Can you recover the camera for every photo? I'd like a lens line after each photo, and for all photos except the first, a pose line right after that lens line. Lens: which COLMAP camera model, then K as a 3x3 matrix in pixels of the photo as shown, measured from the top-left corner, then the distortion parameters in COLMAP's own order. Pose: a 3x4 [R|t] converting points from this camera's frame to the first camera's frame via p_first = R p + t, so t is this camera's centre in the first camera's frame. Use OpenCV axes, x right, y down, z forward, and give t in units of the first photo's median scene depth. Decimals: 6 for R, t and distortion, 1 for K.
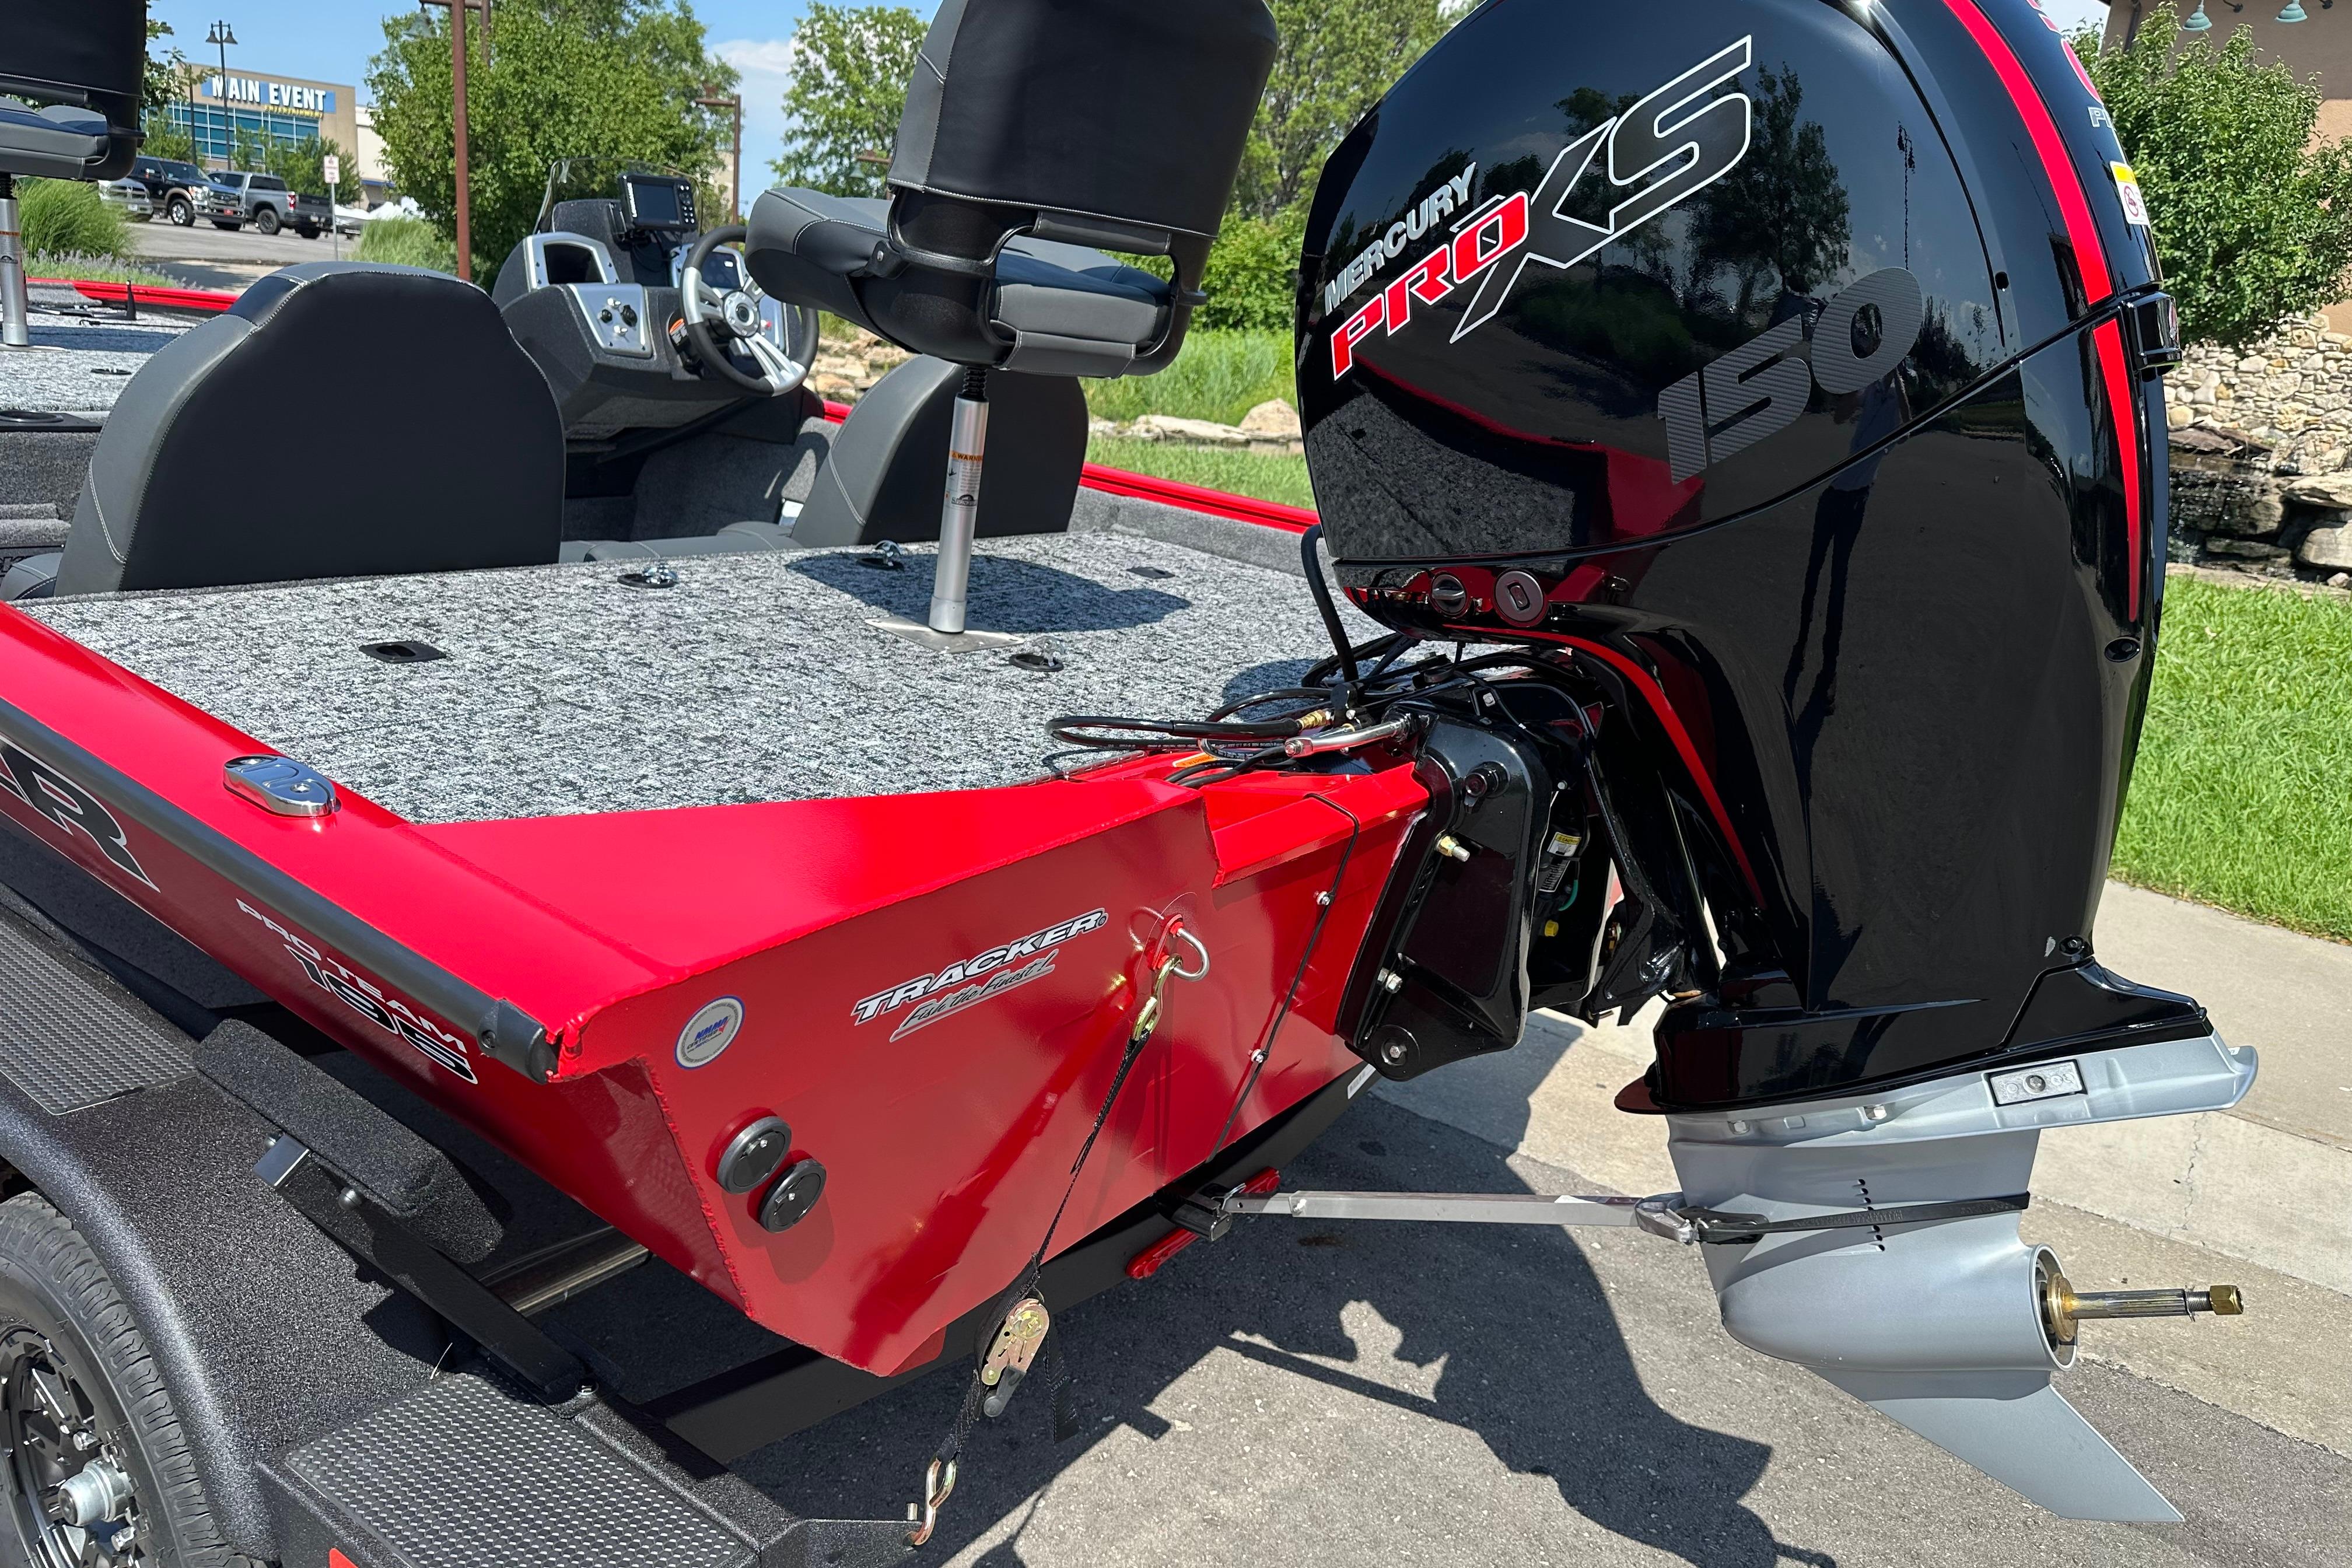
lens RADIAL K [[1669.4, 0, 1205.4], [0, 1669.4, 780.0], [0, 0, 1]] dist [0.041661, -0.046215]
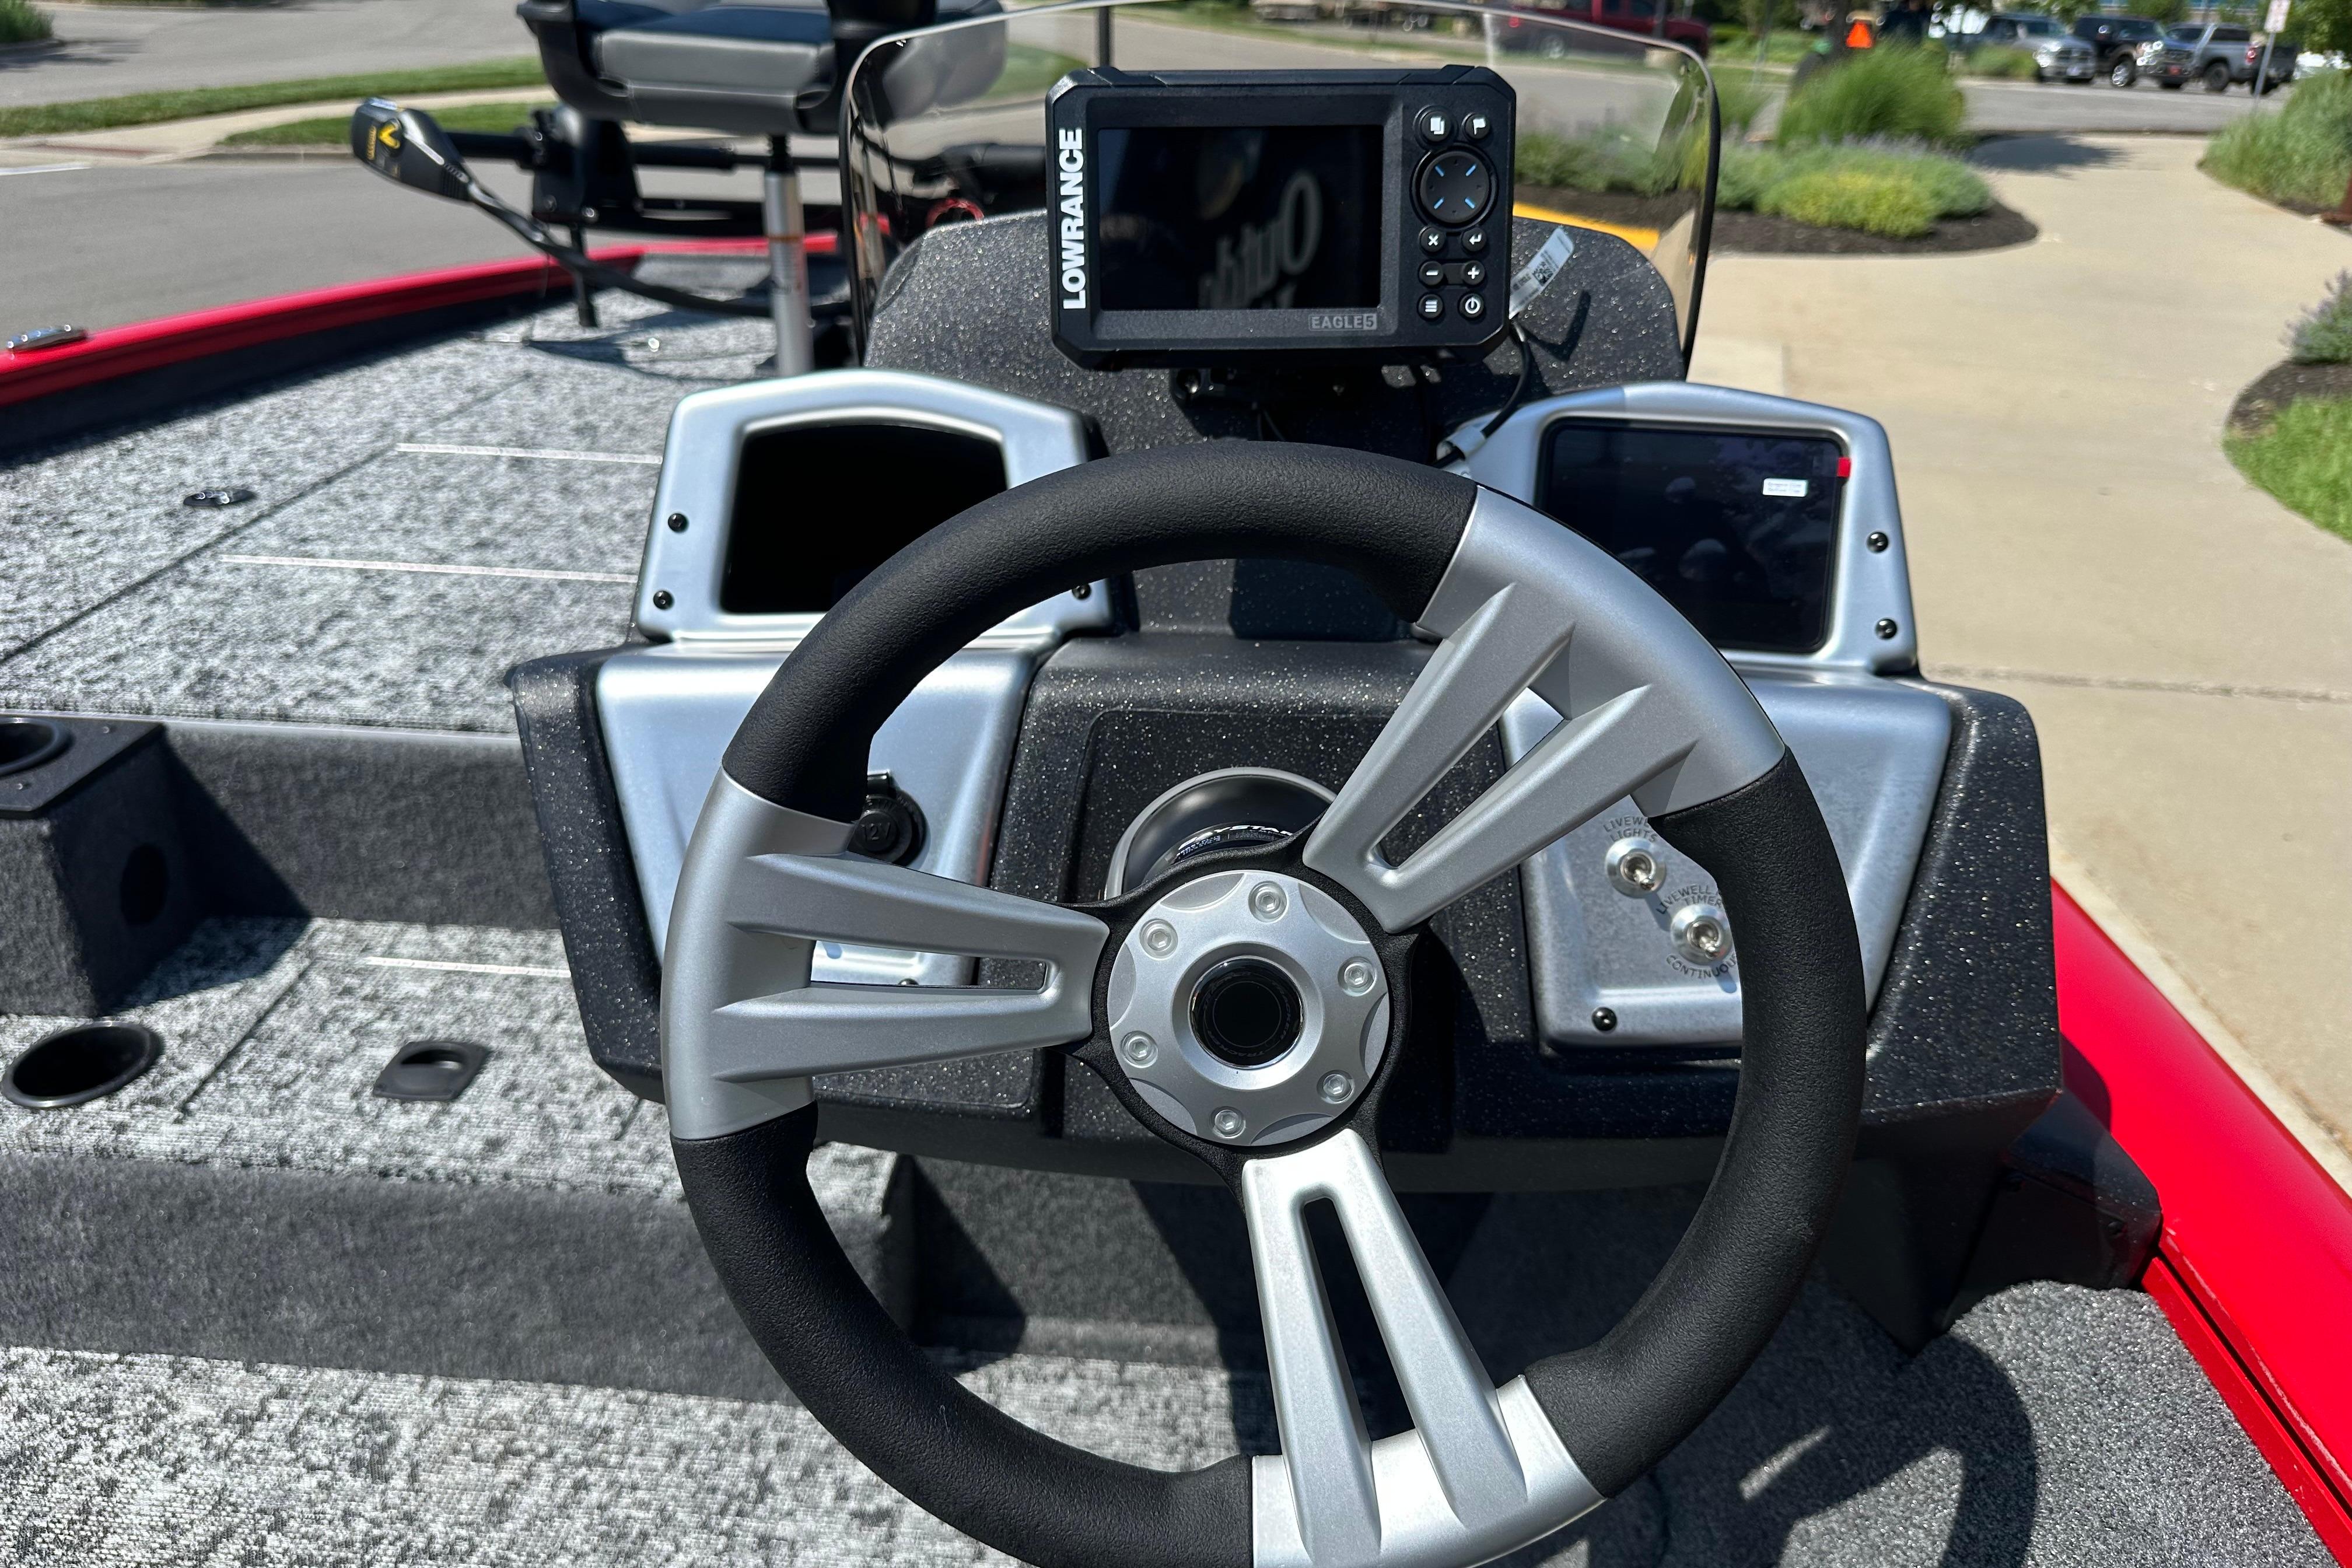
lens RADIAL K [[1670.6, 0, 1176.0], [0, 1670.6, 784.0], [0, 0, 1]] dist [0.013636, -0.012058]
pose [[0.521412, 0.284878, -0.804347, -0.252369], [-0.220542, 0.955588, 0.195479, -0.418363], [0.824312, 0.075467, 0.561082, 1.181623]]
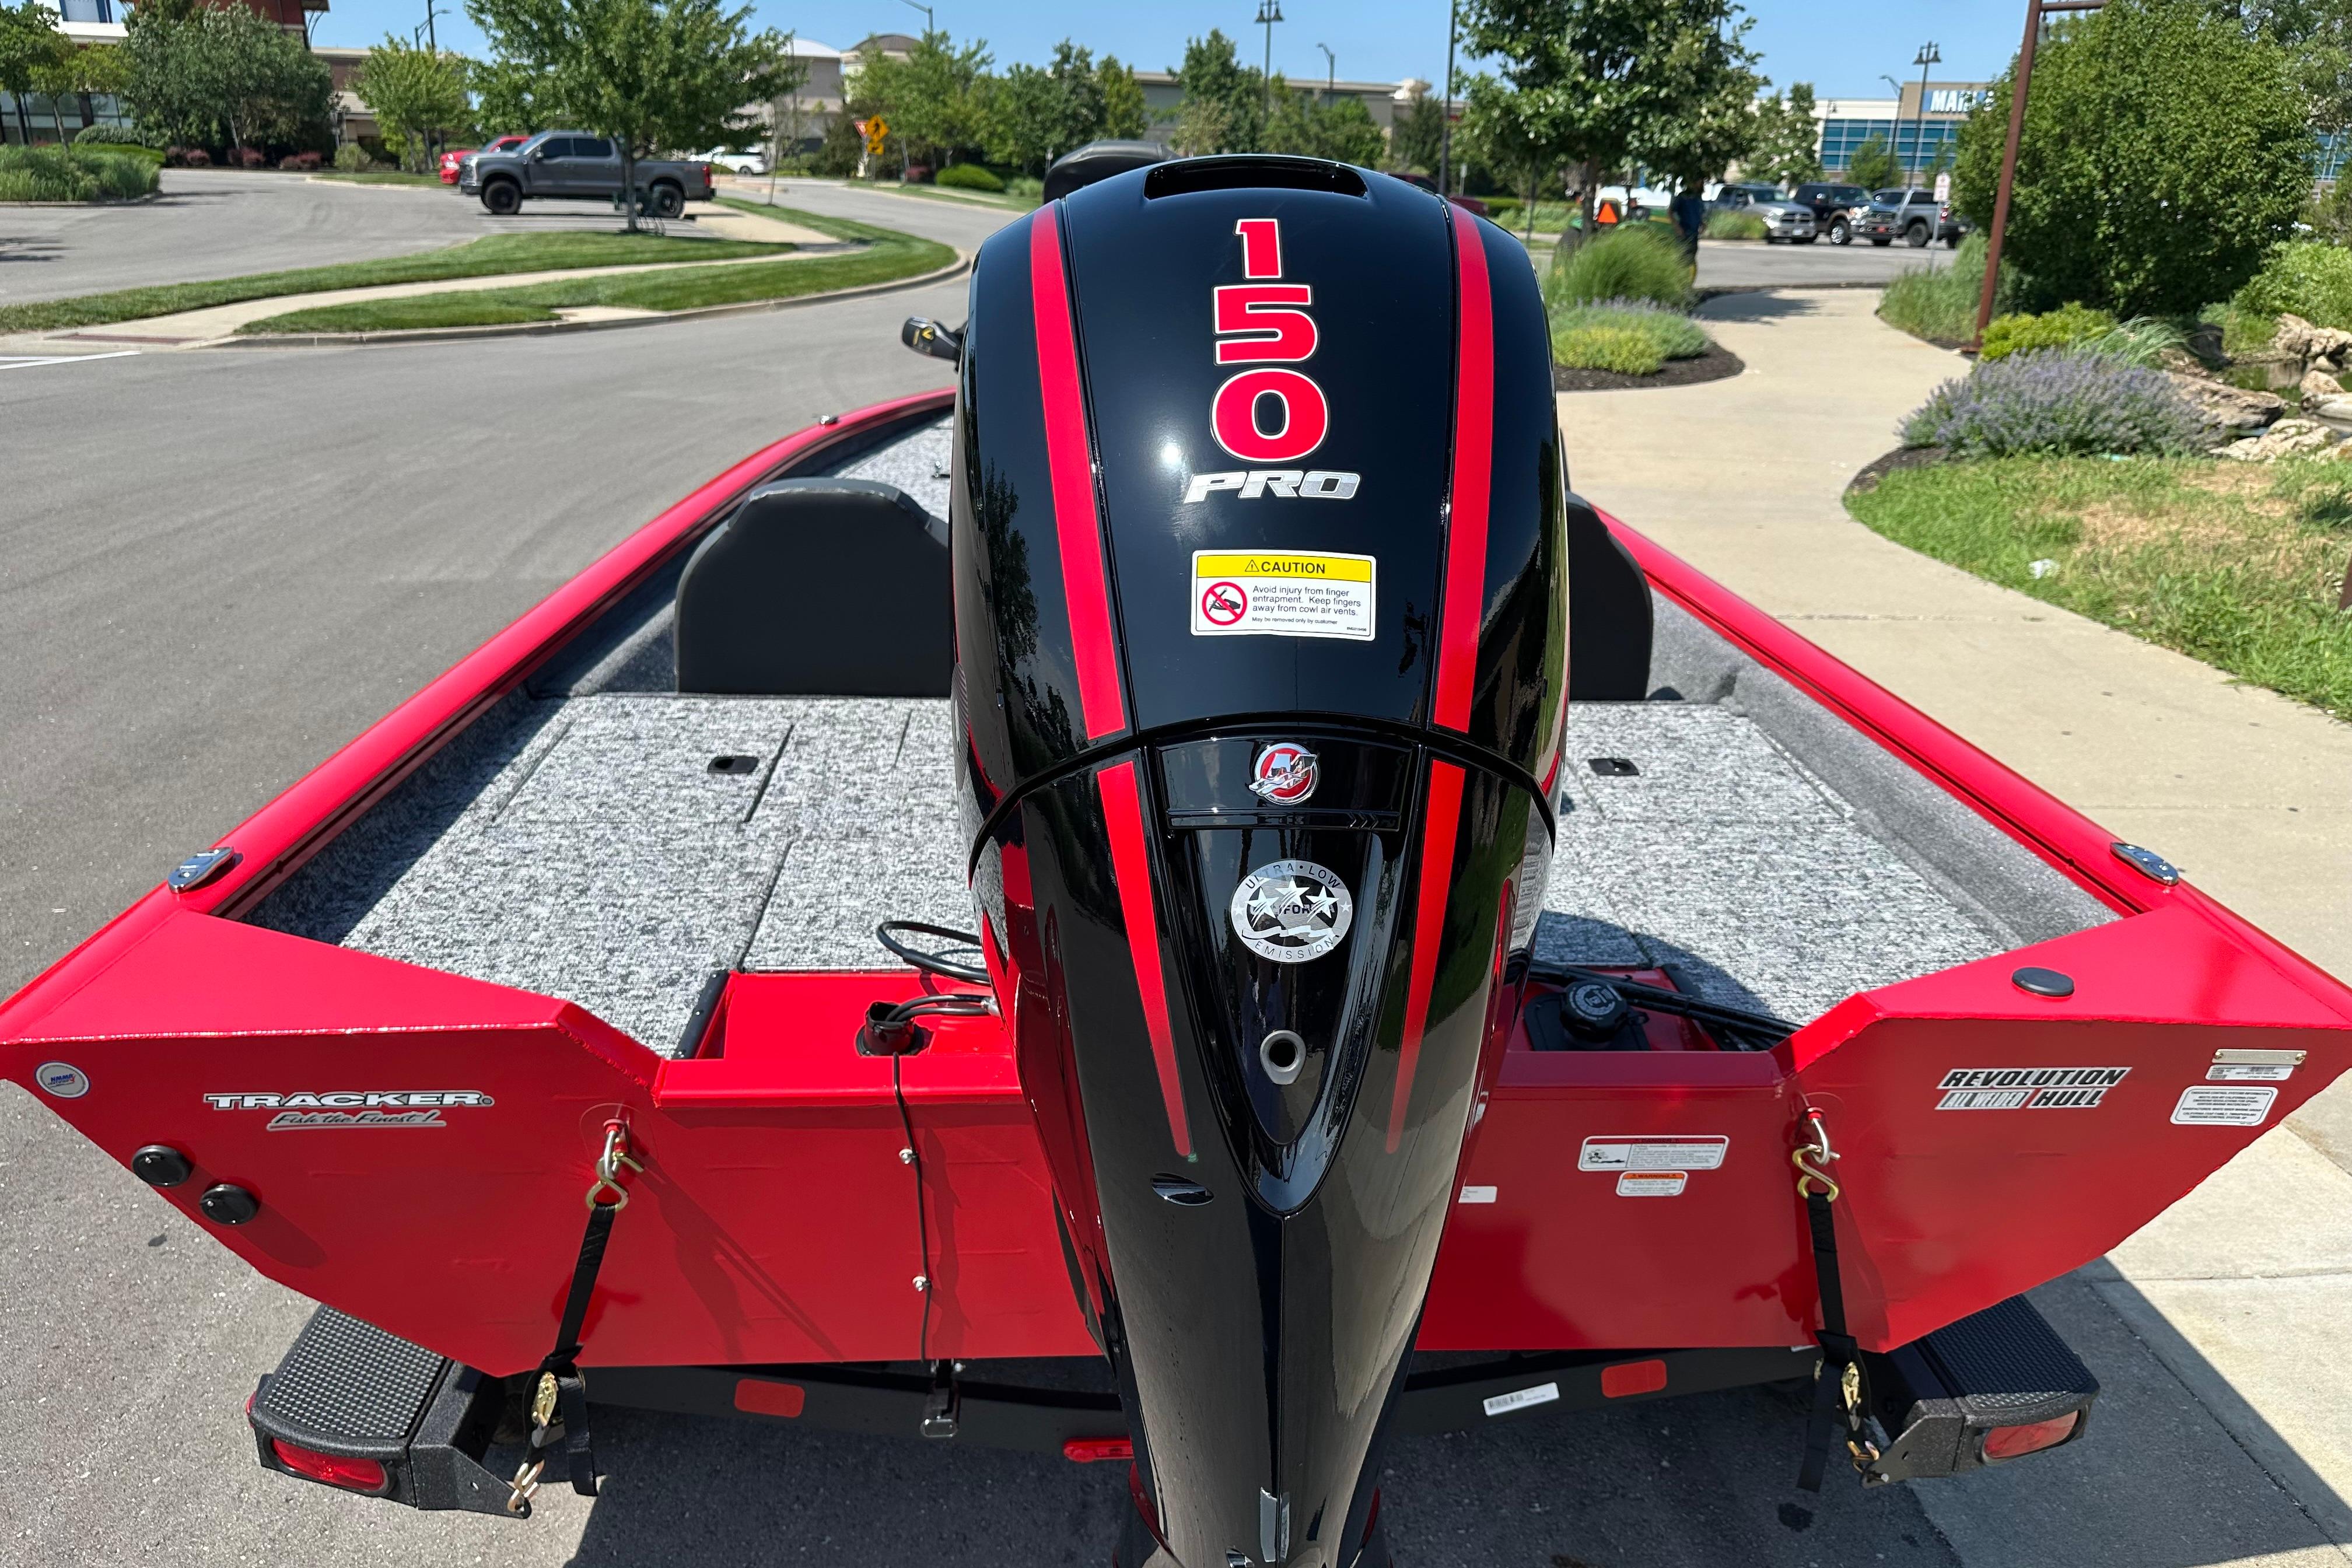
lens RADIAL K [[1649.9, 0, 1160.4], [0, 1649.9, 790.1], [0, 0, 1]] dist [0.085978, -0.097280]
pose [[0.605683, 0.188262, -0.773114, 0.572795], [-0.182485, 0.978576, 0.095329, -0.174960], [0.774498, 0.083342, 0.627062, 0.276790]]
